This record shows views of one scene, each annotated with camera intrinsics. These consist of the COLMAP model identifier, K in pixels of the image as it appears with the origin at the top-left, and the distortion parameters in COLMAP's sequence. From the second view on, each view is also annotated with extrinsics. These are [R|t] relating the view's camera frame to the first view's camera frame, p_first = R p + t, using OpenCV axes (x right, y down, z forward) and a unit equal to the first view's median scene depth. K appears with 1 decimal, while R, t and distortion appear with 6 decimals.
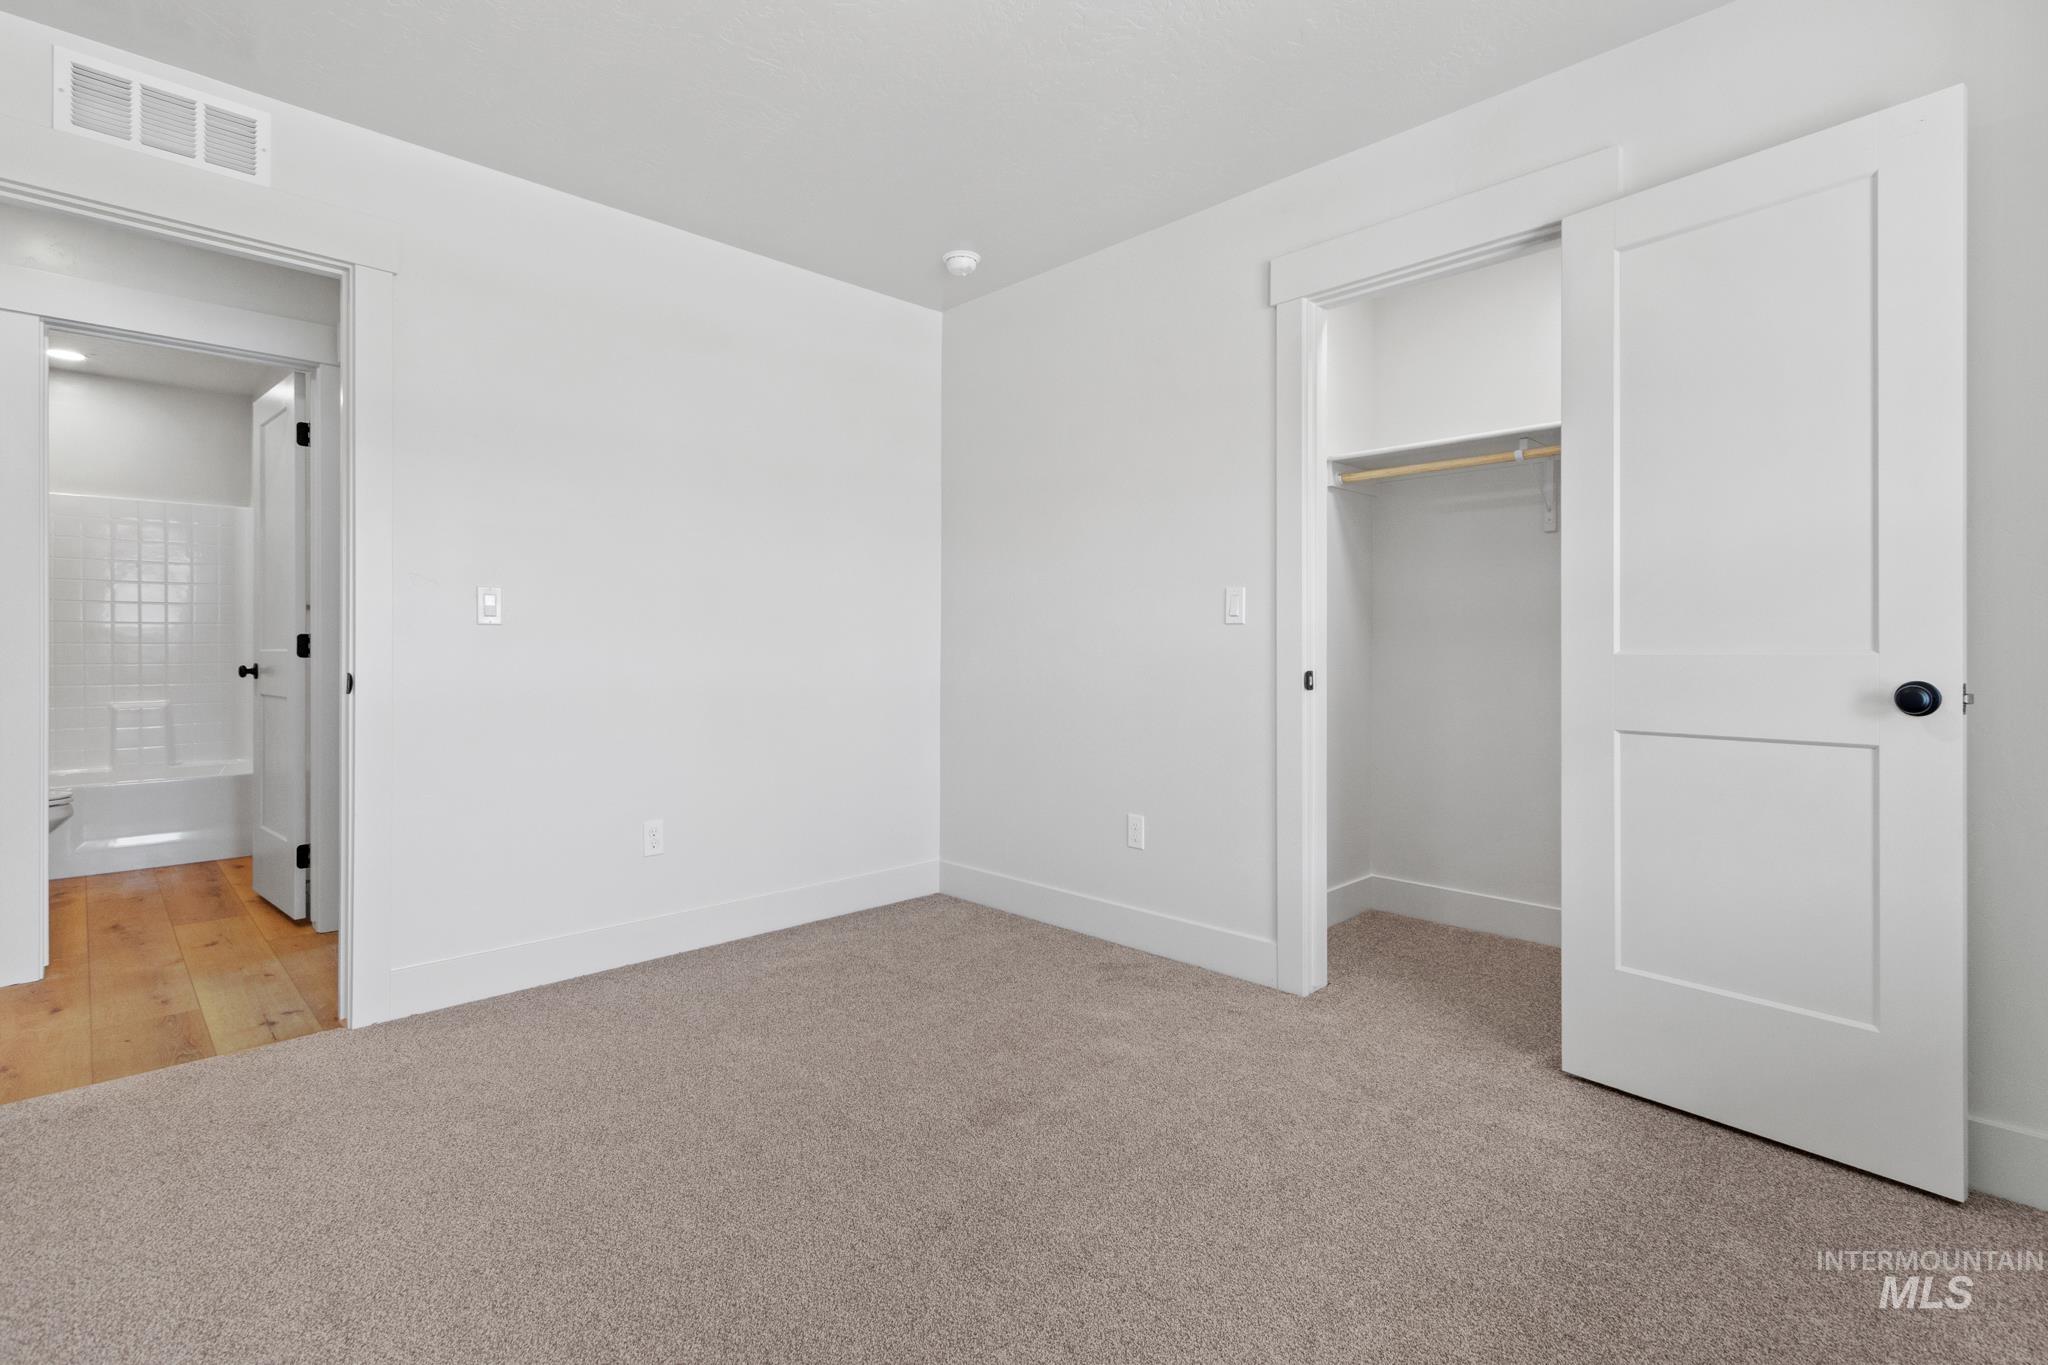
lens RADIAL K [[971.7, 0, 1024.0], [0, 971.7, 682.5], [0, 0, 1]] dist [0.001356, -0.000045]
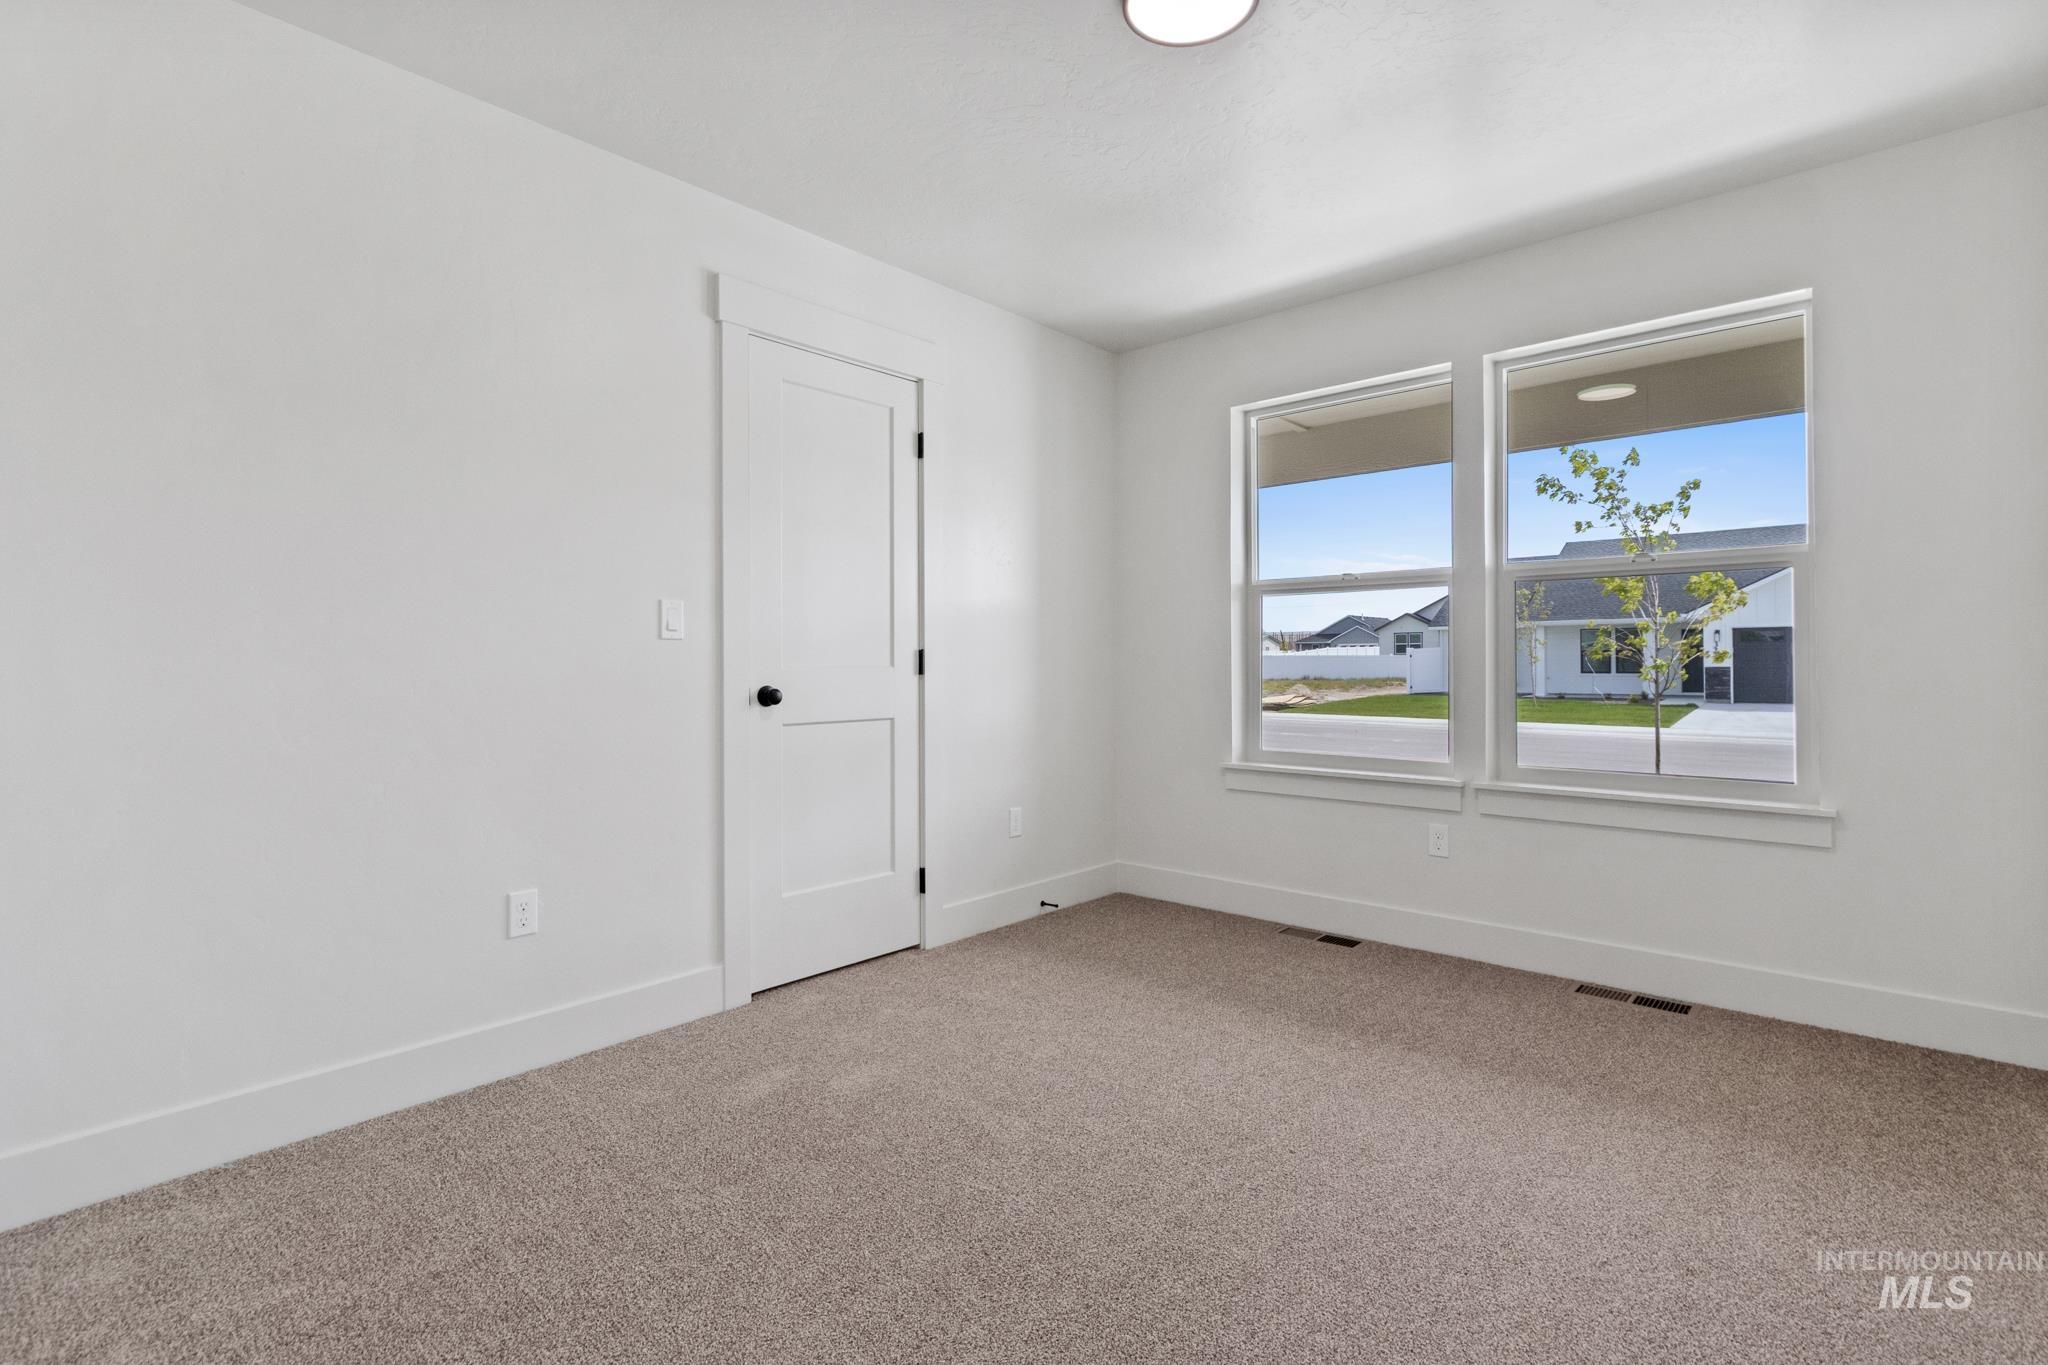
lens RADIAL K [[940.0, 0, 1018.0], [0, 940.0, 678.6], [0, 0, 1]] dist [0.003242, -0.000317]
pose [[-0.060407, -0.014741, 0.998065, -0.696757], [0.036703, 0.999182, 0.016979, -0.025985], [-0.997499, 0.037657, -0.059816, 0.737150]]
